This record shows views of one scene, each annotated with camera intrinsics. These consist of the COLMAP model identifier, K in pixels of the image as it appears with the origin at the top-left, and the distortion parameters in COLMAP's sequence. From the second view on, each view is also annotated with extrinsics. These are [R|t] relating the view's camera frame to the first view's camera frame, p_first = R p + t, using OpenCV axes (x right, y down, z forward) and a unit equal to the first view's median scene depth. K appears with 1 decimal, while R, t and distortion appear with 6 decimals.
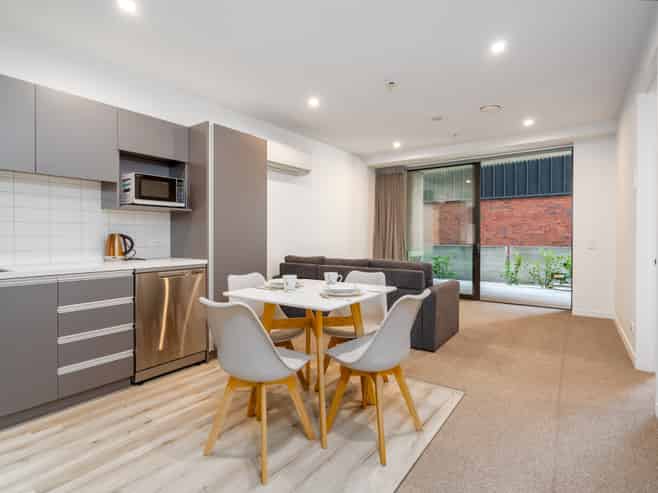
lens RADIAL K [[337.1, 0, 330.1], [0, 337.1, 236.6], [0, 0, 1]] dist [0.000552, 0.000080]
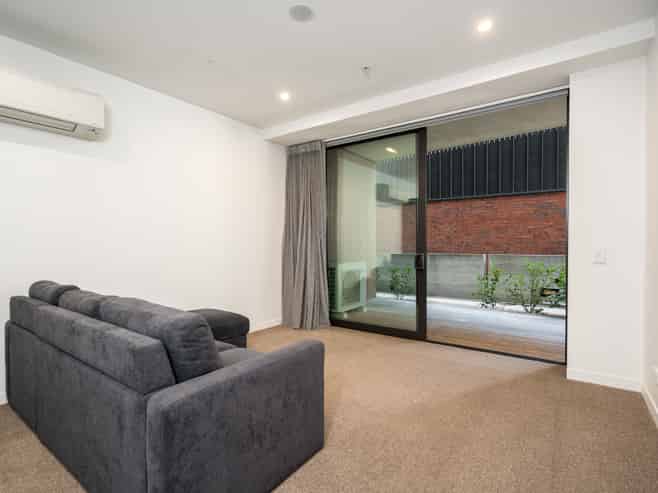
lens RADIAL K [[331.5, 0, 329.0], [0, 331.5, 246.5], [0, 0, 1]] dist [-0.001153, -0.000330]
pose [[0.999990, -0.004143, 0.001760, 0.171587], [0.004117, 0.999889, 0.014353, -0.003103], [-0.001819, -0.014346, 0.999895, 0.241017]]
